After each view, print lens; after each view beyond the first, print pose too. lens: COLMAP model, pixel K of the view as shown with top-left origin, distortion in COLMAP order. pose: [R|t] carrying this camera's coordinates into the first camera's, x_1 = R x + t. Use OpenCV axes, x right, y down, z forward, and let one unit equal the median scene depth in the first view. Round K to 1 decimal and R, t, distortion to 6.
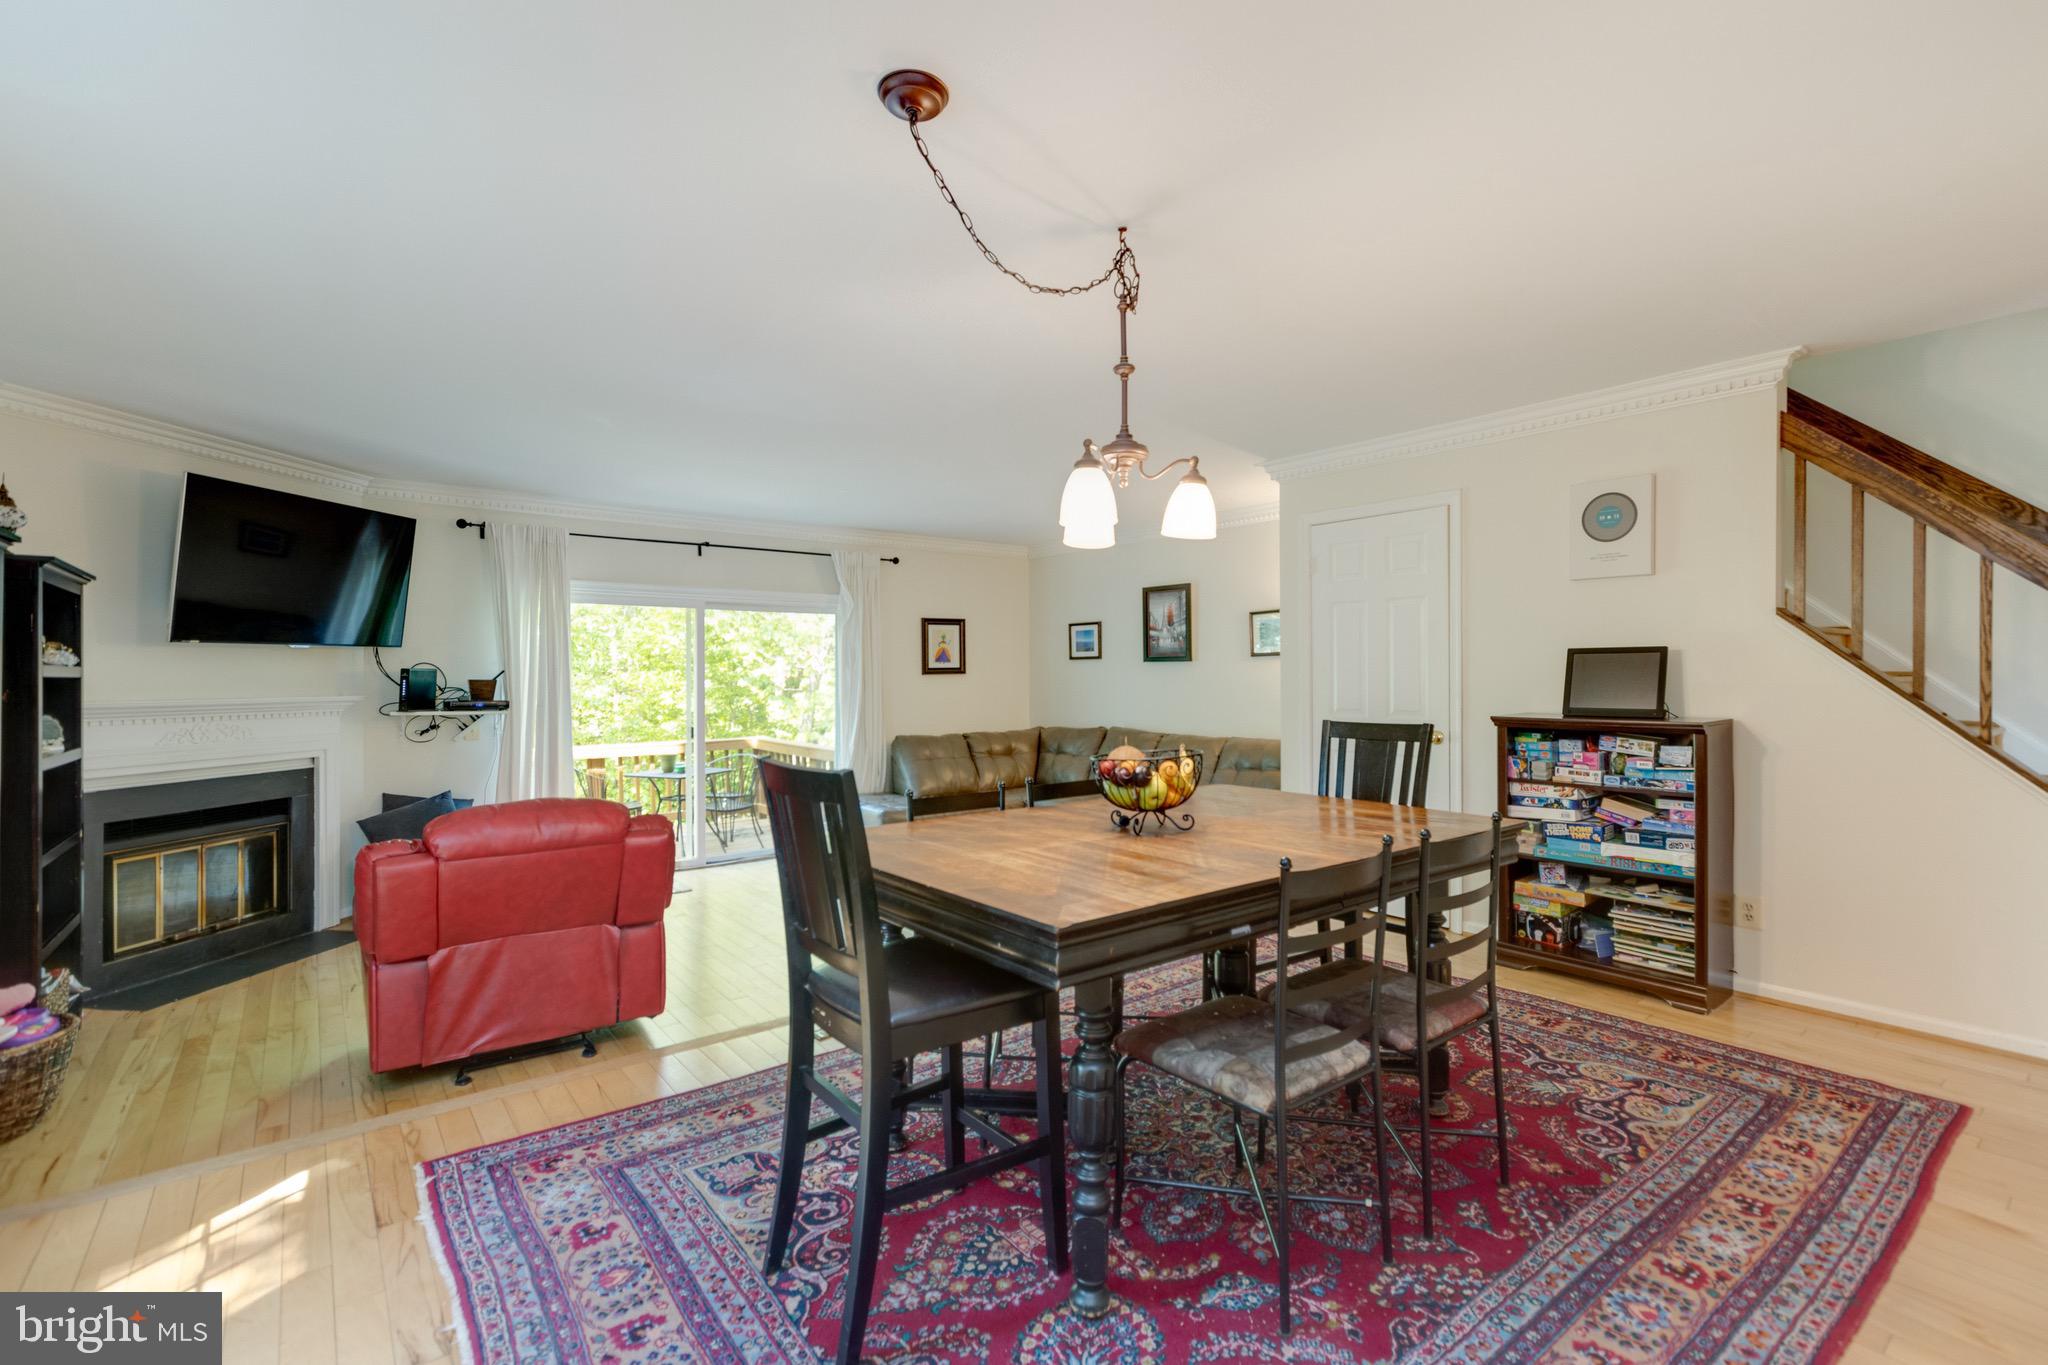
lens RADIAL K [[916.4, 0, 1027.5], [0, 916.4, 678.6], [0, 0, 1]] dist [0.002957, 0.000523]
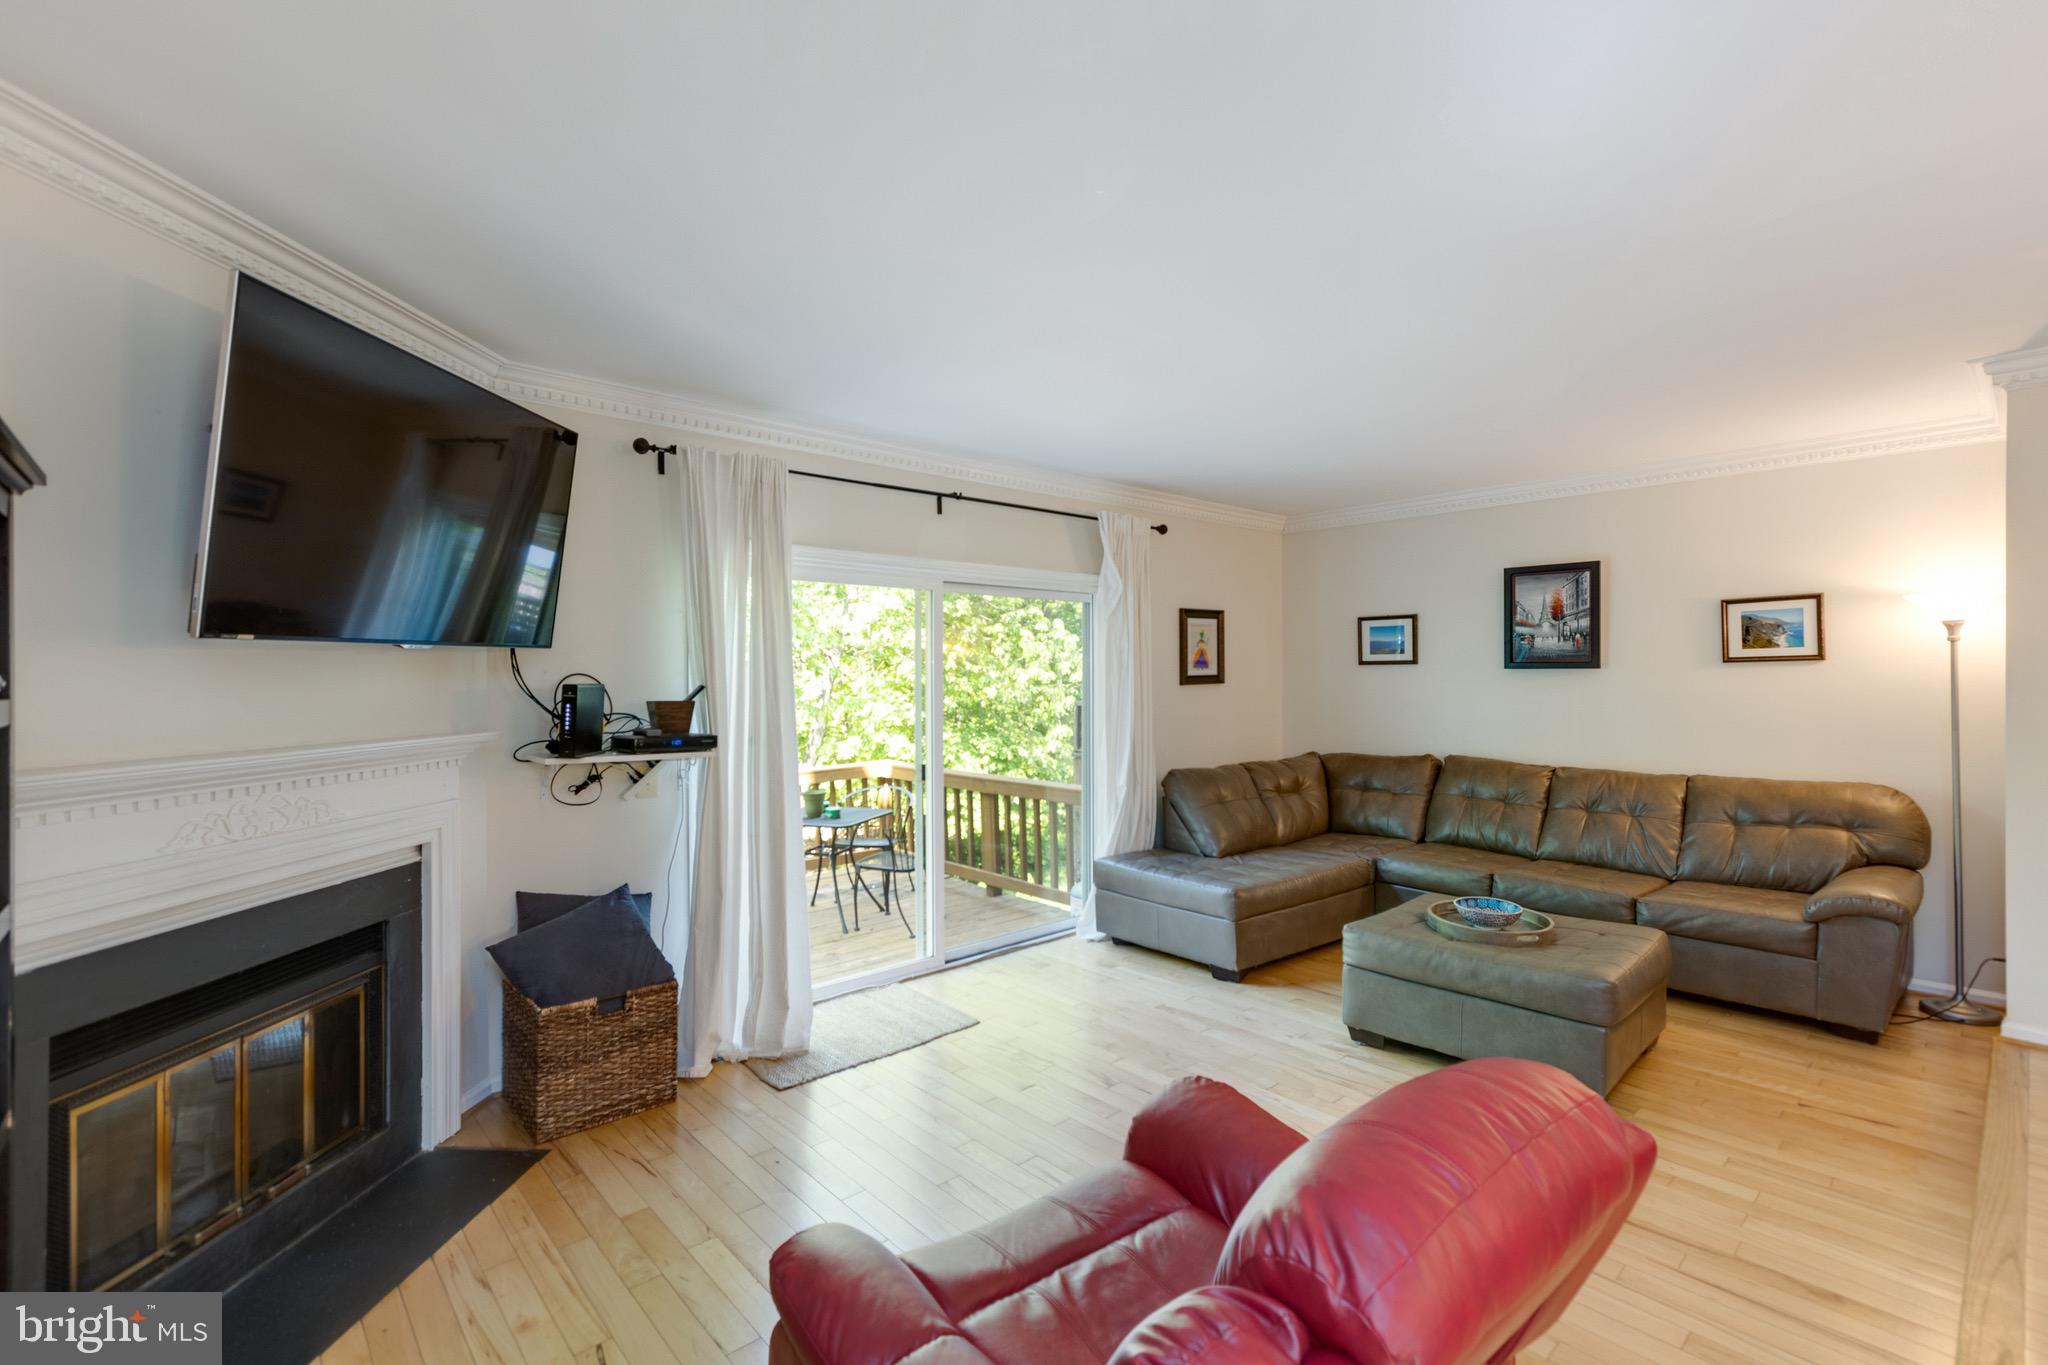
lens RADIAL K [[916.4, 0, 1027.5], [0, 916.4, 678.6], [0, 0, 1]] dist [0.002957, 0.000523]
pose [[0.997372, -0.001324, 0.072436, -0.459898], [0.001297, 0.999999, 0.000411, -0.015754], [-0.072437, -0.000316, 0.997373, 0.423574]]
